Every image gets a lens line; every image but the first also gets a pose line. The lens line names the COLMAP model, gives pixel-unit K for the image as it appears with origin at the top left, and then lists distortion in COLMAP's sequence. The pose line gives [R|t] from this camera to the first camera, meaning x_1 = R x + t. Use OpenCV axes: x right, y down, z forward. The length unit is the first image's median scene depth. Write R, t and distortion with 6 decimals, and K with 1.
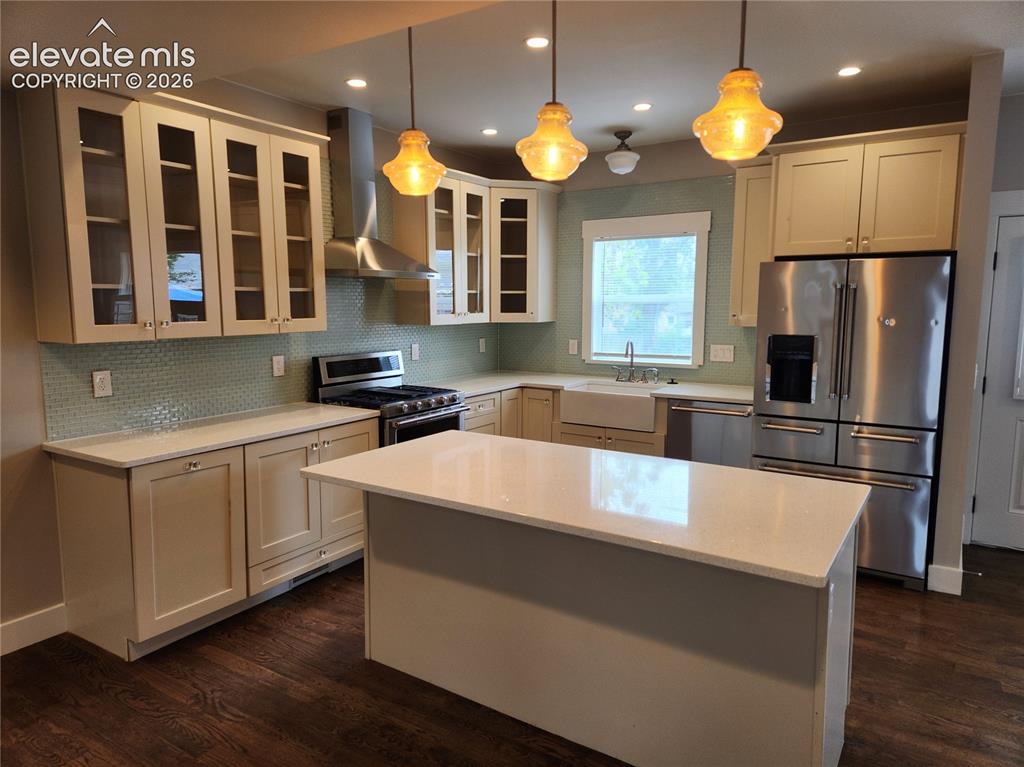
lens RADIAL K [[684.9, 0, 503.4], [0, 684.9, 378.4], [0, 0, 1]] dist [0.042980, -0.008475]
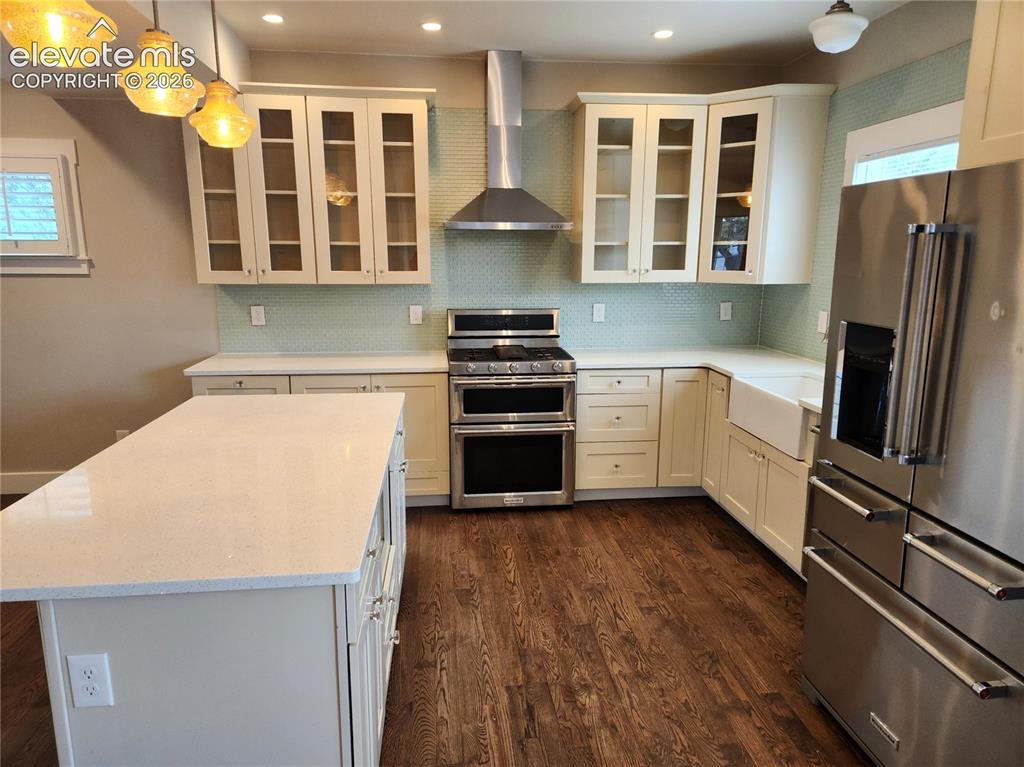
lens RADIAL K [[684.9, 0, 506.5], [0, 684.9, 389.1], [0, 0, 1]] dist [0.042980, -0.008475]
pose [[0.622127, 0.157224, -0.766967, 0.628342], [-0.092537, 0.987528, 0.127376, -0.054182], [0.777429, -0.008271, 0.628917, 0.432439]]
